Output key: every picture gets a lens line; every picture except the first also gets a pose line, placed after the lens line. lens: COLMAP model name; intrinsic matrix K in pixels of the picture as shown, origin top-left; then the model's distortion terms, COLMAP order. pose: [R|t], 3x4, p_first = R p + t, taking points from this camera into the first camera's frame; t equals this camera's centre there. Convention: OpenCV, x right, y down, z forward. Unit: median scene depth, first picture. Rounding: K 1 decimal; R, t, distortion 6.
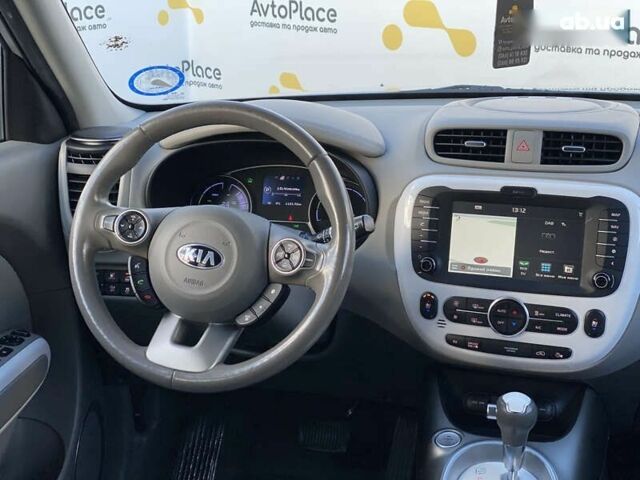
lens RADIAL K [[917.4, 0, 320.0], [0, 917.4, 240.0], [0, 0, 1]] dist [0.134346, -0.082325]
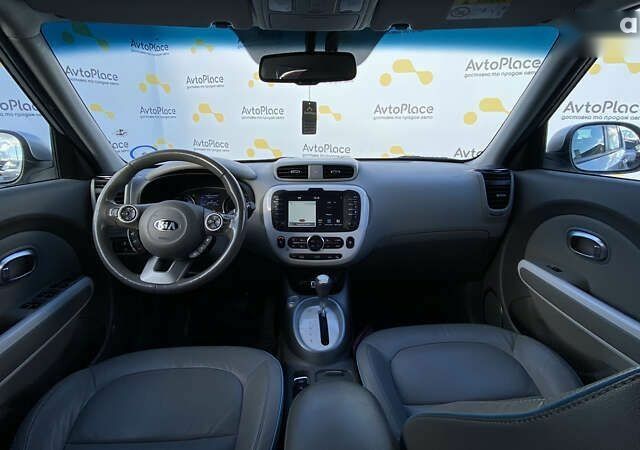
lens RADIAL K [[310.5, 0, 322.5], [0, 310.5, 223.6], [0, 0, 1]] dist [-0.000980, -0.000516]
pose [[0.952739, -0.073143, 0.294852, -0.008602], [0.079385, 0.996801, -0.009239, 0.044778], [-0.293233, 0.032209, 0.955498, 0.258401]]
